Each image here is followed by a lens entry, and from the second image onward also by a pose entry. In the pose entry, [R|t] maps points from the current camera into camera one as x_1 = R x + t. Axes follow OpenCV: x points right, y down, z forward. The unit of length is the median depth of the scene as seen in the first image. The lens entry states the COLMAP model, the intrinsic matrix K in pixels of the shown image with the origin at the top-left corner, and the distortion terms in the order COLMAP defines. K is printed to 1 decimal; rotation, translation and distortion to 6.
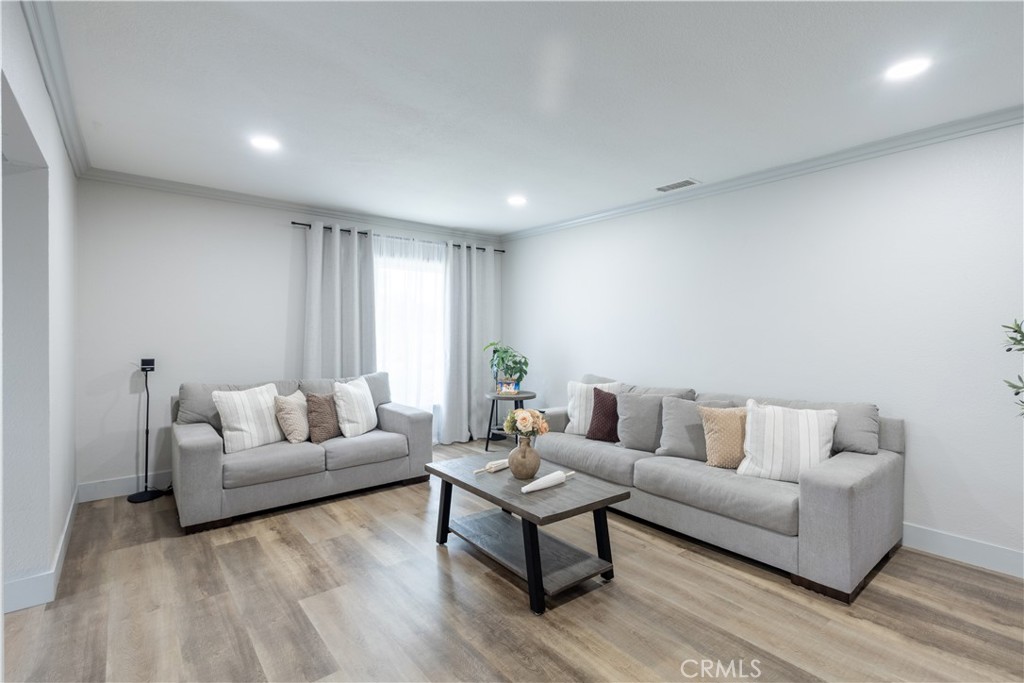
lens RADIAL K [[474.5, 0, 521.0], [0, 474.5, 340.5], [0, 0, 1]] dist [-0.000154, 0.000819]
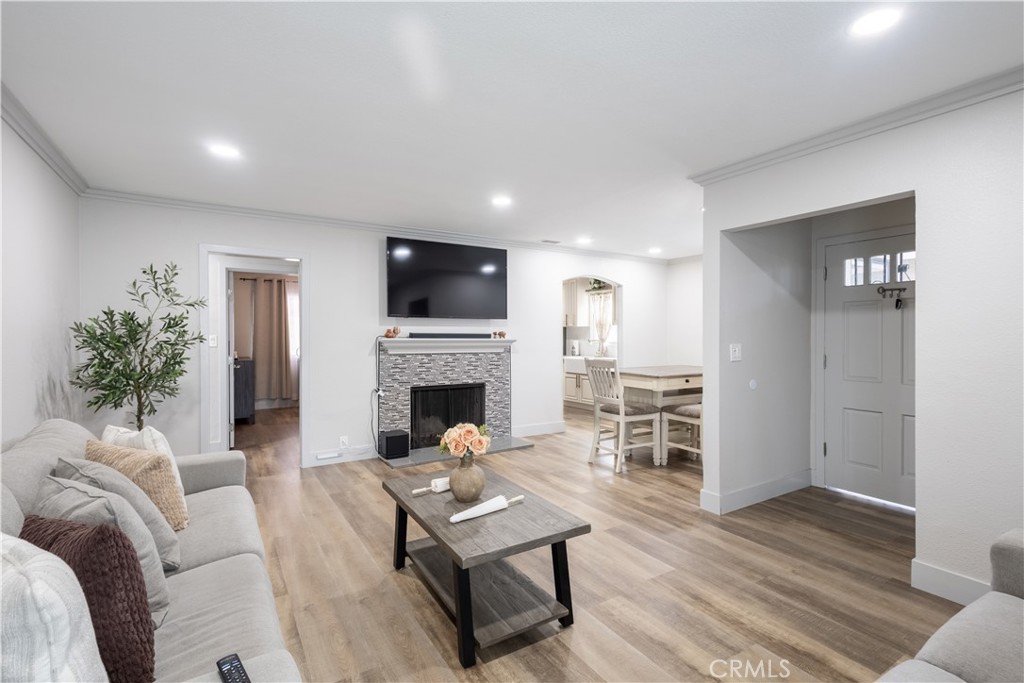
lens RADIAL K [[474.5, 0, 517.2], [0, 474.5, 340.6], [0, 0, 1]] dist [-0.000154, 0.000819]
pose [[-0.992086, 0.000027, 0.125563, -0.183111], [0.003392, 0.999641, 0.026582, -0.030778], [-0.125517, 0.026797, -0.991730, 1.708059]]
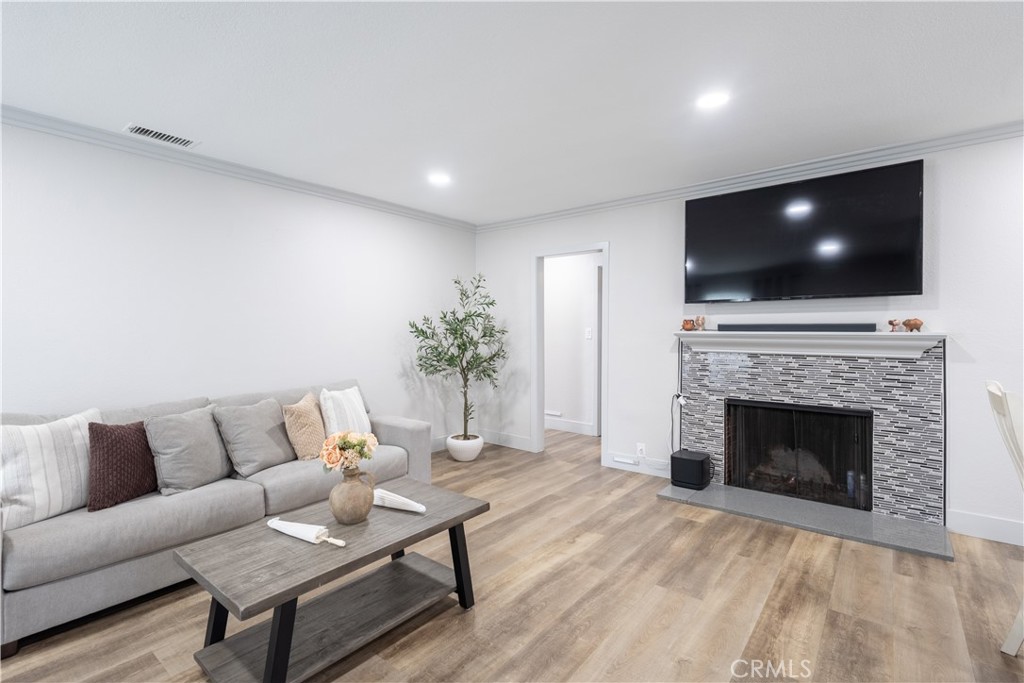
lens RADIAL K [[474.5, 0, 506.2], [0, 474.5, 332.9], [0, 0, 1]] dist [-0.000154, 0.000819]
pose [[-0.208656, -0.003175, 0.977984, -0.711082], [0.016693, 0.999837, 0.006808, -0.007774], [-0.977847, 0.017746, -0.208569, 0.832752]]
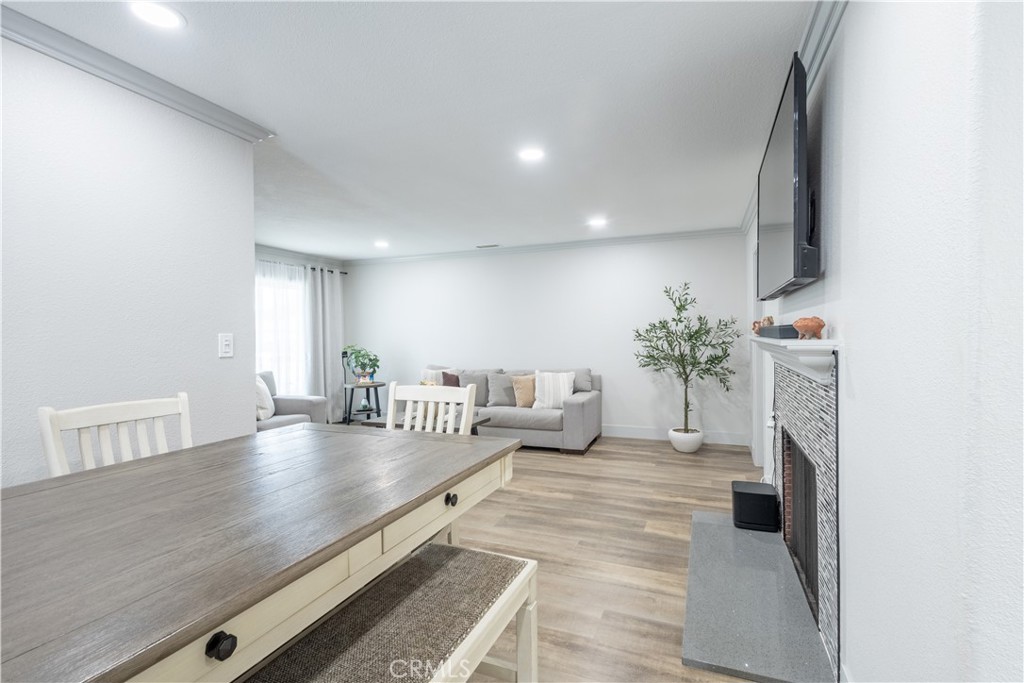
lens RADIAL K [[474.5, 0, 513.3], [0, 474.5, 340.9], [0, 0, 1]] dist [-0.000154, 0.000819]
pose [[0.877732, -0.021771, 0.478656, -0.506162], [0.025117, 0.999684, -0.000589, 0.006532], [-0.478493, 0.012539, 0.878002, -0.625389]]
